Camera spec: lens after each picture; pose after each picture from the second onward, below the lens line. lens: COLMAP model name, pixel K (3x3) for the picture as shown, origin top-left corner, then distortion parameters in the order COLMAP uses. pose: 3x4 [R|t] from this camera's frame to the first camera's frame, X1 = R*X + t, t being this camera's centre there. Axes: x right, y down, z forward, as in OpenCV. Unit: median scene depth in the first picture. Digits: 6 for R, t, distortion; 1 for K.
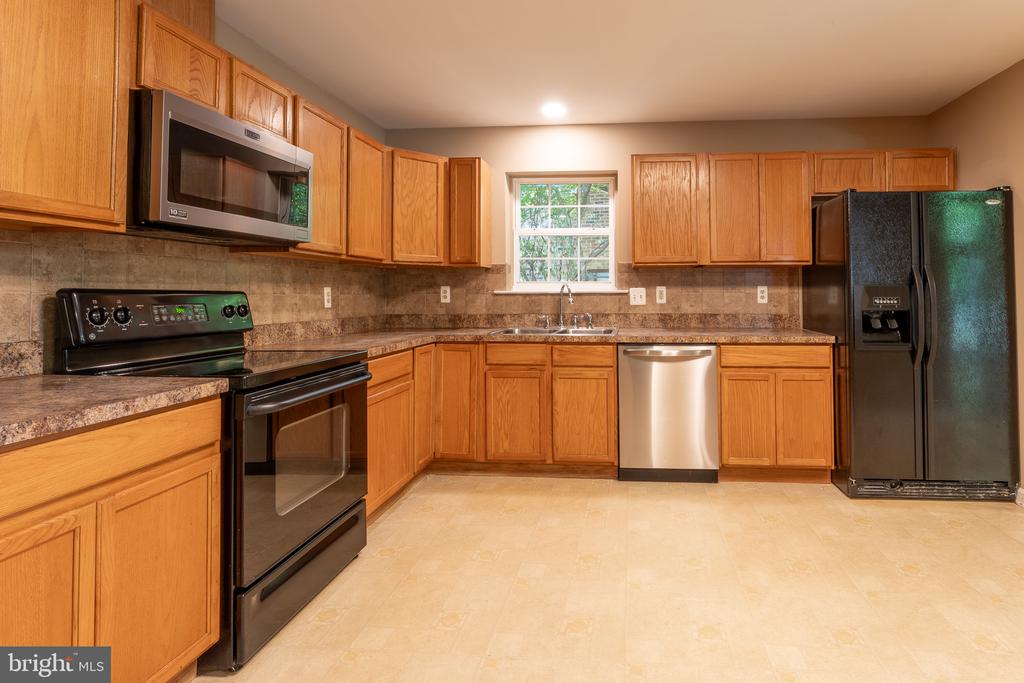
lens RADIAL K [[509.9, 0, 591.9], [0, 509.9, 282.0], [0, 0, 1]] dist [0.001540, -0.001400]
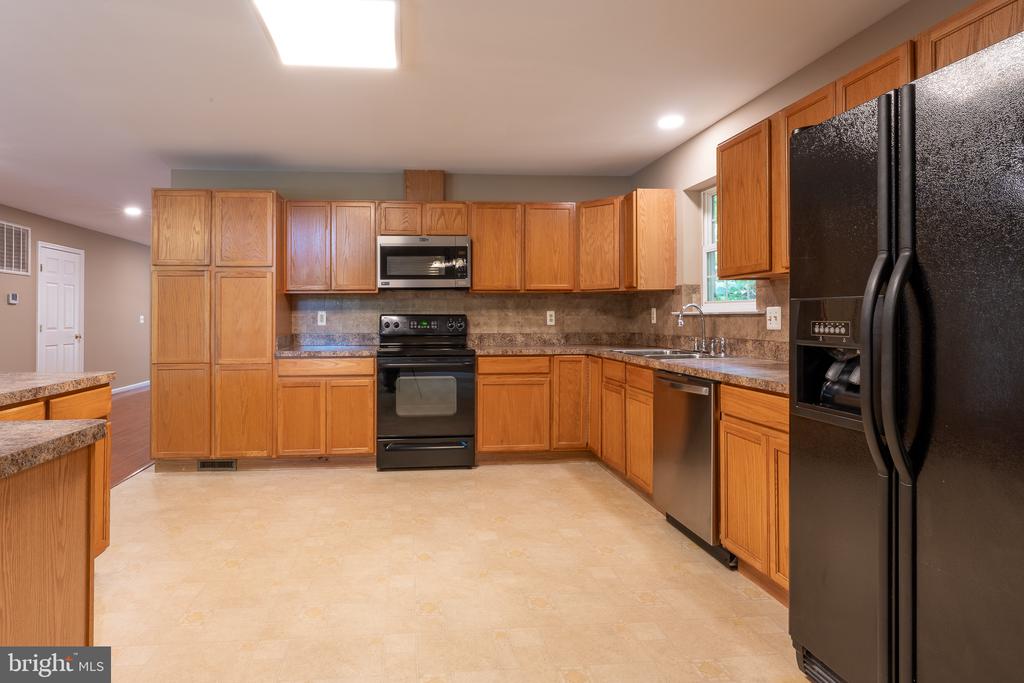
lens RADIAL K [[538.1, 0, 440.0], [0, 538.1, 309.3], [0, 0, 1]] dist [0.002560, -0.006904]
pose [[0.134525, -0.012296, -0.990834, 0.957602], [0.027151, 0.999593, -0.008718, 0.010354], [0.990538, -0.025729, 0.134804, 0.481825]]
